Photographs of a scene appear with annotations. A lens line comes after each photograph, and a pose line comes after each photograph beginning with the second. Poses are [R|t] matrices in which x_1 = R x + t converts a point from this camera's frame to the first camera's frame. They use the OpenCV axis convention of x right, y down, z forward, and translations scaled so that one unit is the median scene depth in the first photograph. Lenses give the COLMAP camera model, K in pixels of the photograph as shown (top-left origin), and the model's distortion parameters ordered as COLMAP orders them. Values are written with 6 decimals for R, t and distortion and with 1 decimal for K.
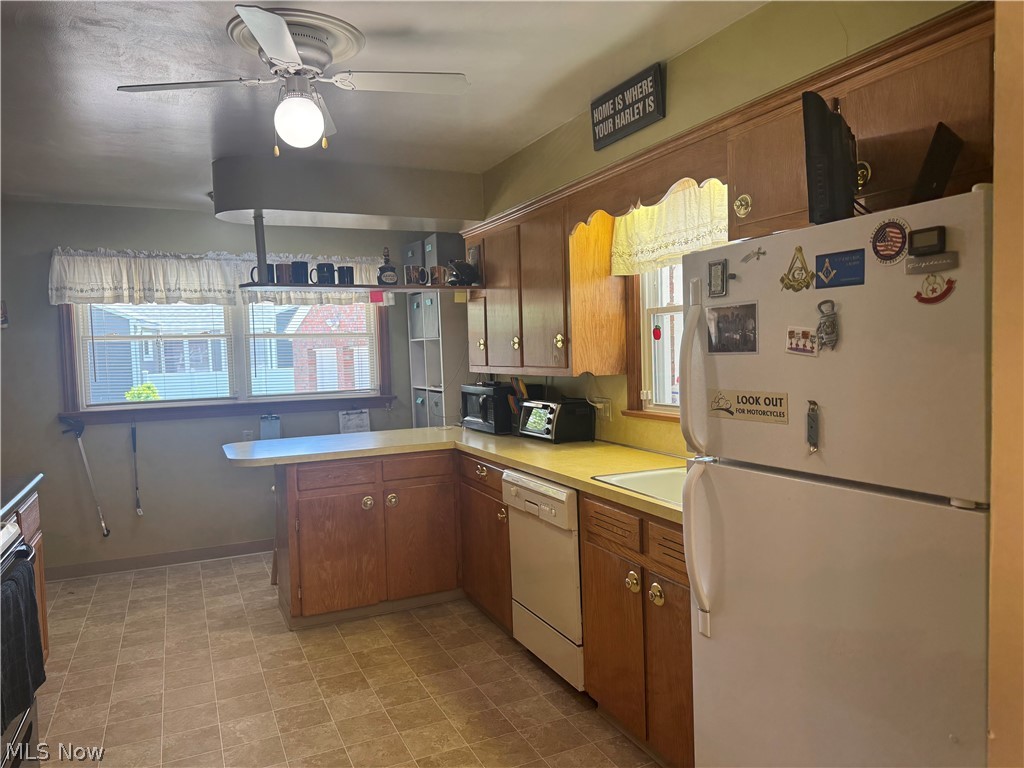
lens RADIAL K [[726.7, 0, 515.0], [0, 726.7, 388.2], [0, 0, 1]] dist [0.053073, -0.056629]
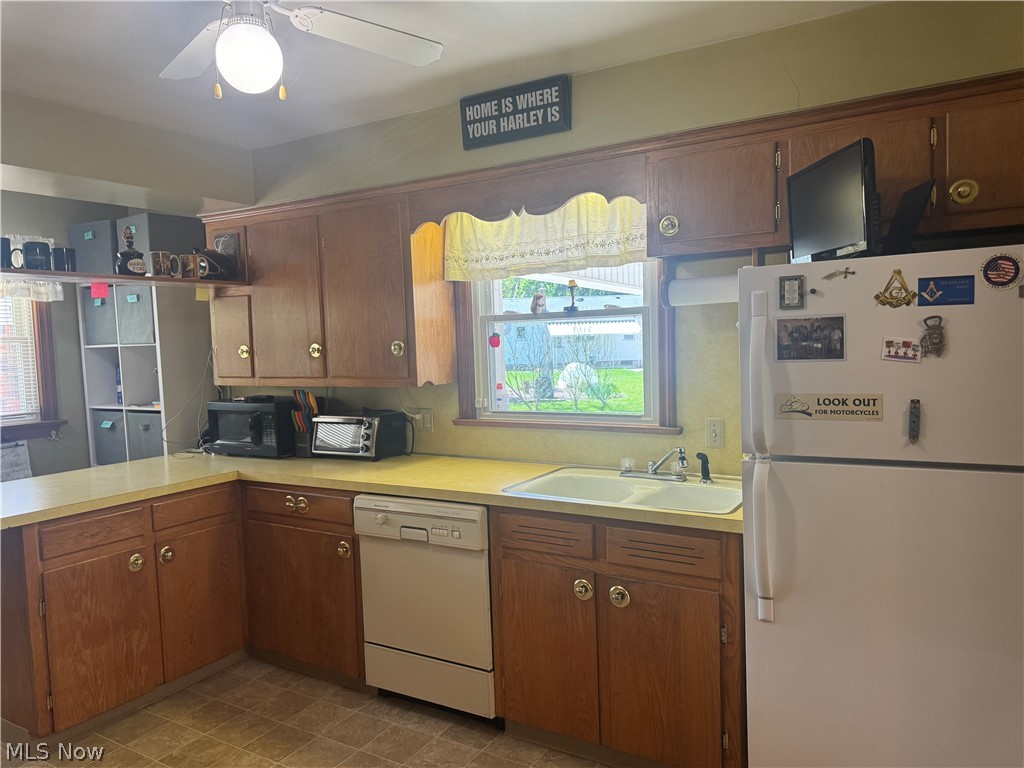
lens RADIAL K [[726.7, 0, 519.2], [0, 726.7, 387.3], [0, 0, 1]] dist [0.053073, -0.056629]
pose [[0.826321, -0.032832, 0.562242, -0.340956], [0.037914, 0.999278, 0.002631, -0.013114], [-0.561922, 0.019143, 0.826969, 0.159918]]
